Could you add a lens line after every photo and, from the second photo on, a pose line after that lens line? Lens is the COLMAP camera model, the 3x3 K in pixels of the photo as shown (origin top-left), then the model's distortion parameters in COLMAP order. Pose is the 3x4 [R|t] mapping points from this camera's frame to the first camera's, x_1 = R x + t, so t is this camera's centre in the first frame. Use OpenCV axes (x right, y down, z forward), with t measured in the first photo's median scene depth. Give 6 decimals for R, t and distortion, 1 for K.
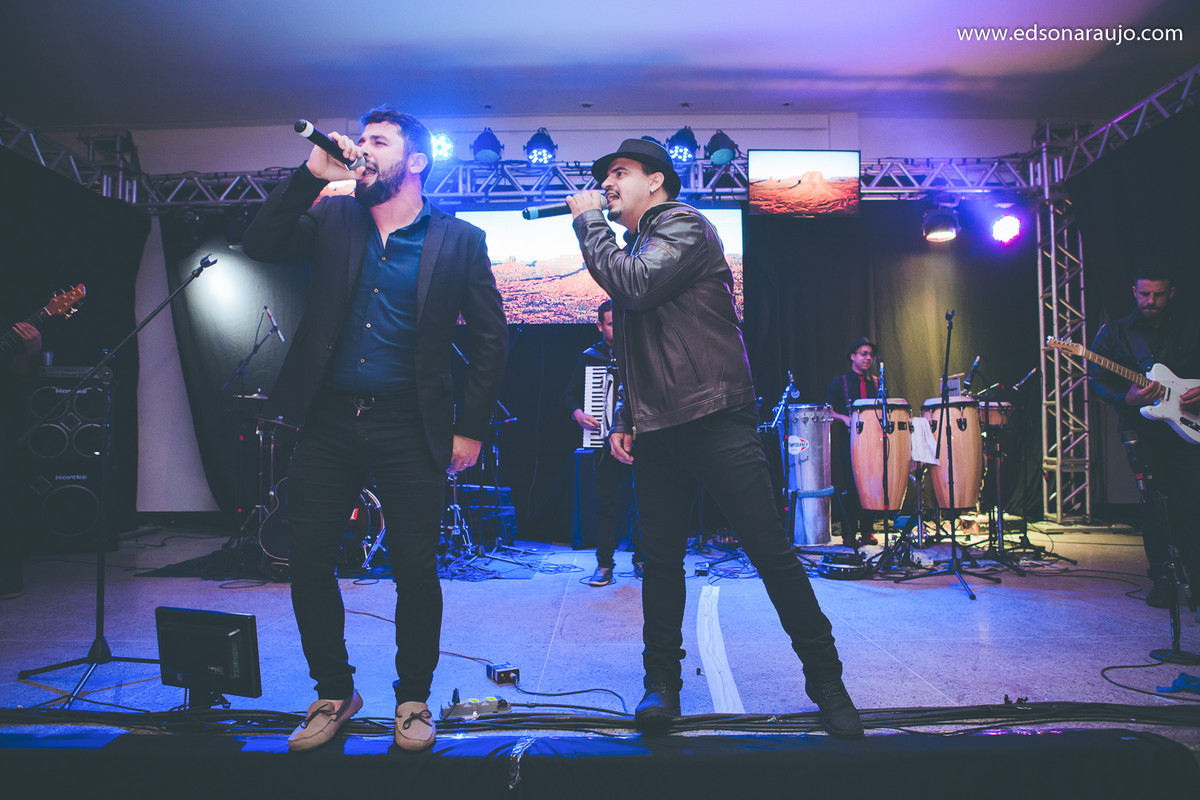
lens RADIAL K [[1105.4, 0, 600.0], [0, 1105.4, 400.0], [0, 0, 1]] dist [-0.067920, 0.001125]
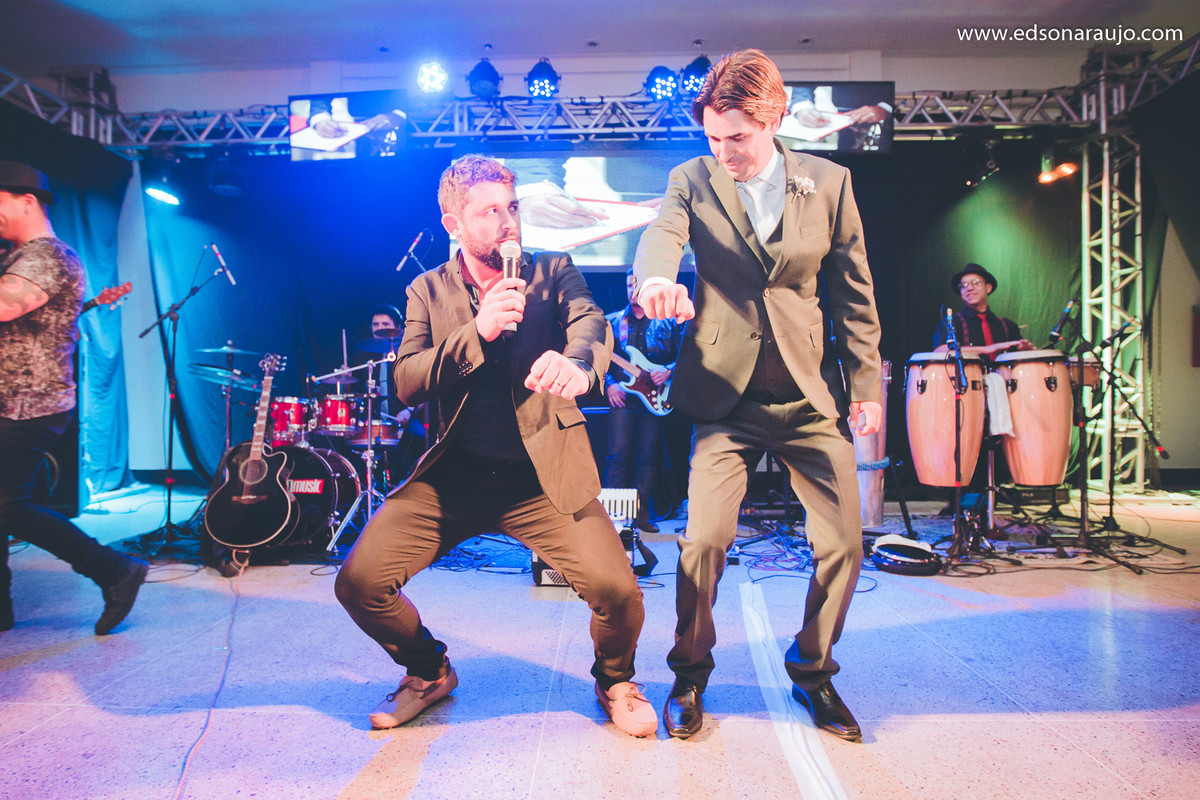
lens RADIAL K [[624.7, 0, 568.0], [0, 624.7, 374.6], [0, 0, 1]] dist [-0.055551, 0.017691]
pose [[0.999108, 0.003927, -0.042037, -0.010389], [-0.003568, 0.999957, 0.008609, 0.011587], [0.042069, -0.008451, 0.999079, 0.487714]]
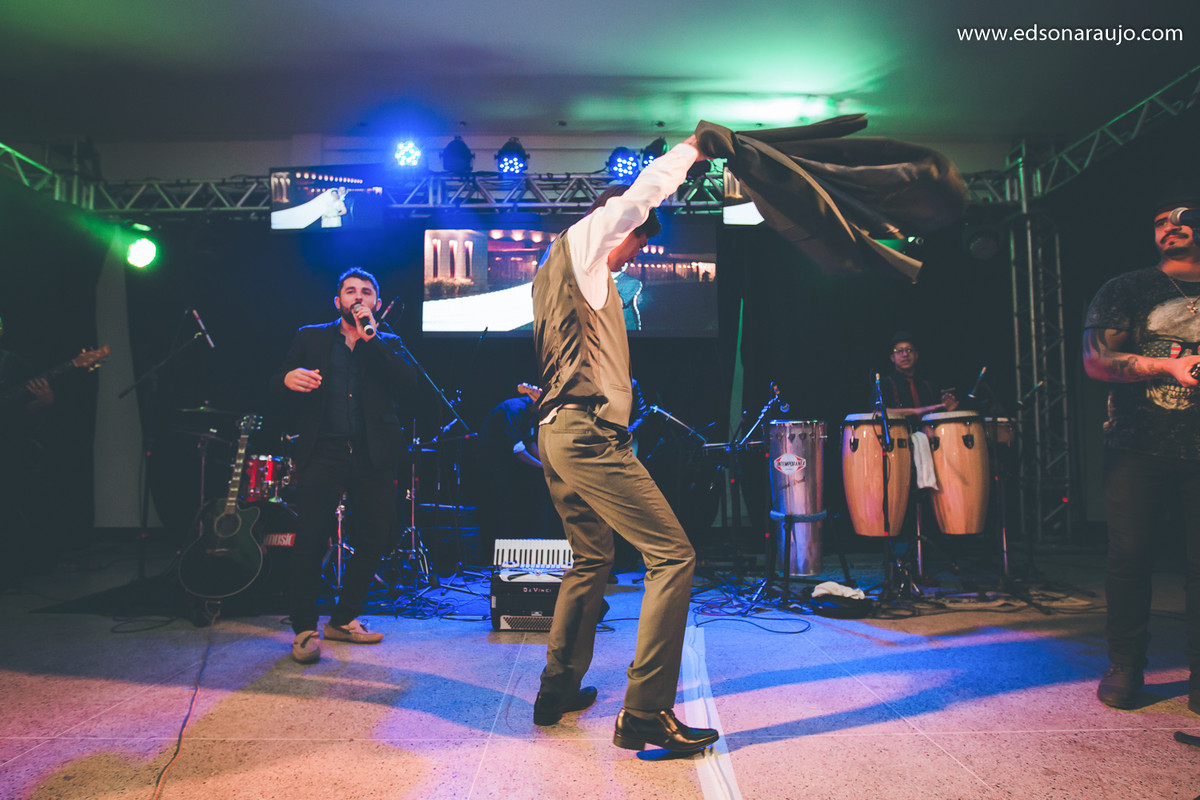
lens RADIAL K [[664.9, 0, 600.0], [0, 664.9, 400.0], [0, 0, 1]] dist [-0.056474, 0.022681]
pose [[0.999971, 0.004078, 0.006451, 0.021308], [-0.003796, 0.999065, -0.043064, 0.011358], [-0.006620, 0.043038, 0.999051, 0.424449]]
